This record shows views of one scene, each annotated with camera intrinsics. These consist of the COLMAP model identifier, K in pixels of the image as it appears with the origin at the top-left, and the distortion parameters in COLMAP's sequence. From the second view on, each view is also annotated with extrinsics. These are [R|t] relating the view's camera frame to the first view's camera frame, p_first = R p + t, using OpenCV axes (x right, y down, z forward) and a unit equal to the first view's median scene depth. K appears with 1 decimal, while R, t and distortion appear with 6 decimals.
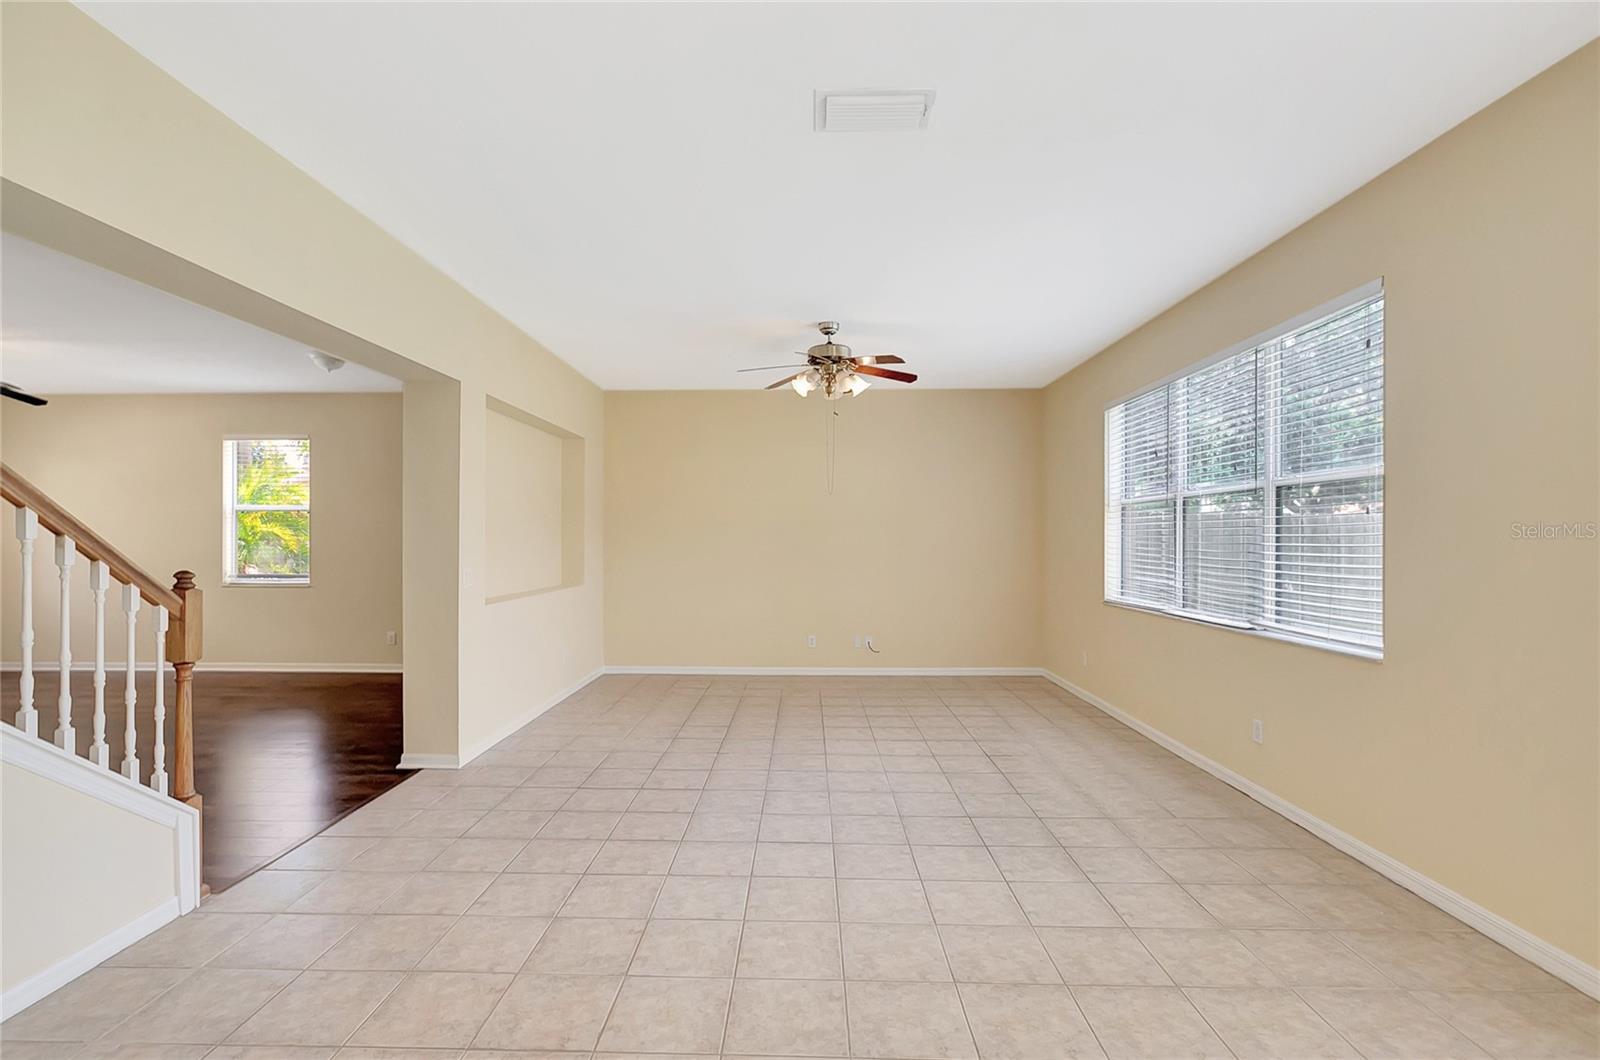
lens RADIAL K [[734.4, 0, 773.5], [0, 734.4, 590.7], [0, 0, 1]] dist [-0.012820, 0.005721]
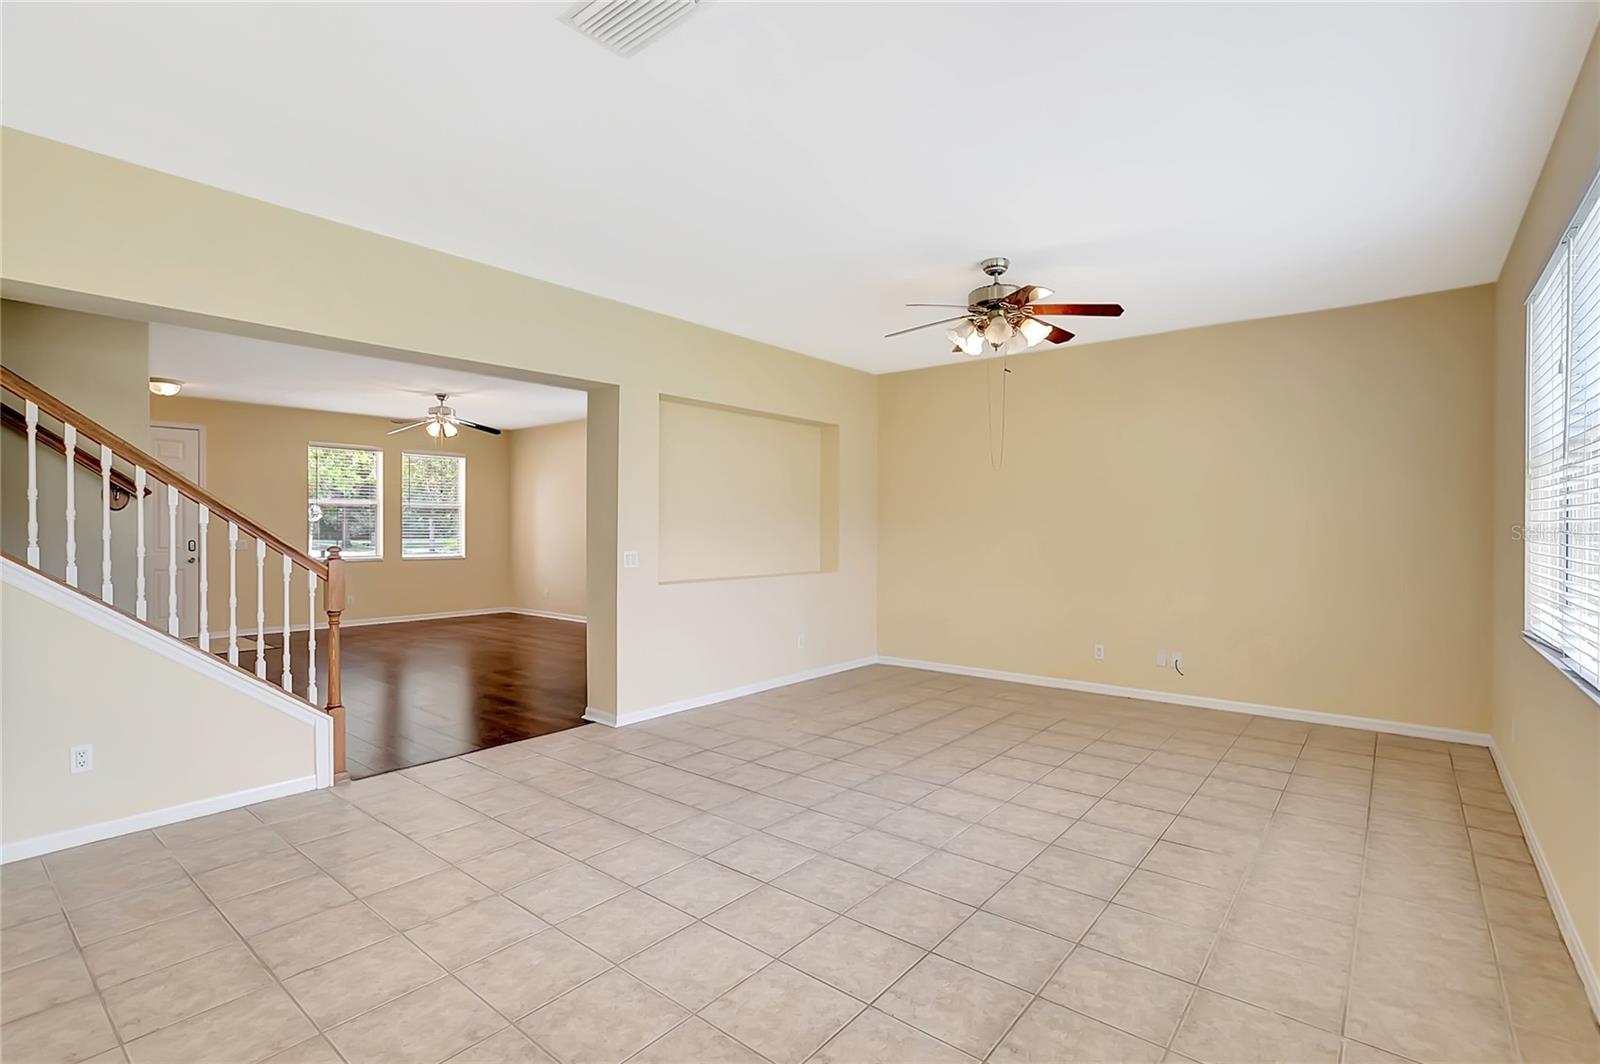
lens RADIAL K [[734.4, 0, 767.2], [0, 734.4, 532.9], [0, 0, 1]] dist [-0.012820, 0.005721]
pose [[0.781548, -0.000321, -0.623845, 0.484601], [-0.039825, 0.997934, -0.050406, -0.007706], [0.622573, 0.064240, 0.779921, 0.266435]]
